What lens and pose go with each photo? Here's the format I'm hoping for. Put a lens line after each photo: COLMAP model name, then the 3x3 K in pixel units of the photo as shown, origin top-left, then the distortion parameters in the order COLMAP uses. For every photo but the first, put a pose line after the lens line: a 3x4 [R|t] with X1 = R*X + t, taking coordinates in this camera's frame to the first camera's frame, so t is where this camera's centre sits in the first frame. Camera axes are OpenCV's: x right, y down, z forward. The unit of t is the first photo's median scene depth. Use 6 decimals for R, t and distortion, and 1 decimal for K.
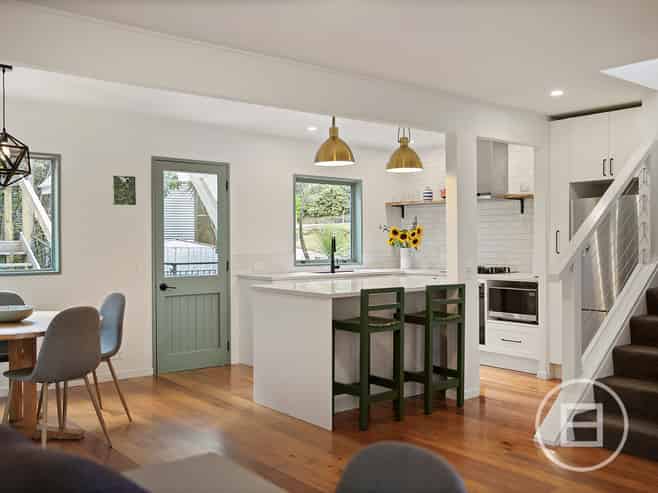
lens RADIAL K [[654.3, 0, 328.7], [0, 654.3, 247.9], [0, 0, 1]] dist [-0.016578, 0.000000]
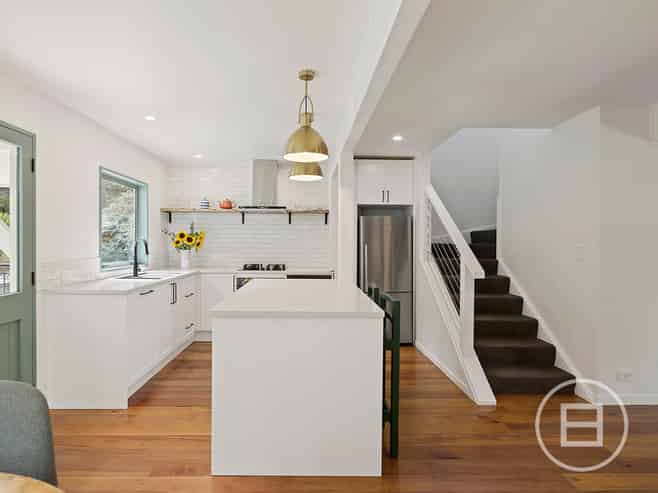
lens RADIAL K [[368.6, 0, 327.1], [0, 368.6, 241.4], [0, 0, 1]] dist [0.004781, 0.001301]
pose [[0.614961, 0.012348, 0.788461, -0.243017], [-0.004307, 0.999915, -0.012300, -0.008043], [-0.788546, 0.004169, 0.614962, 0.451138]]
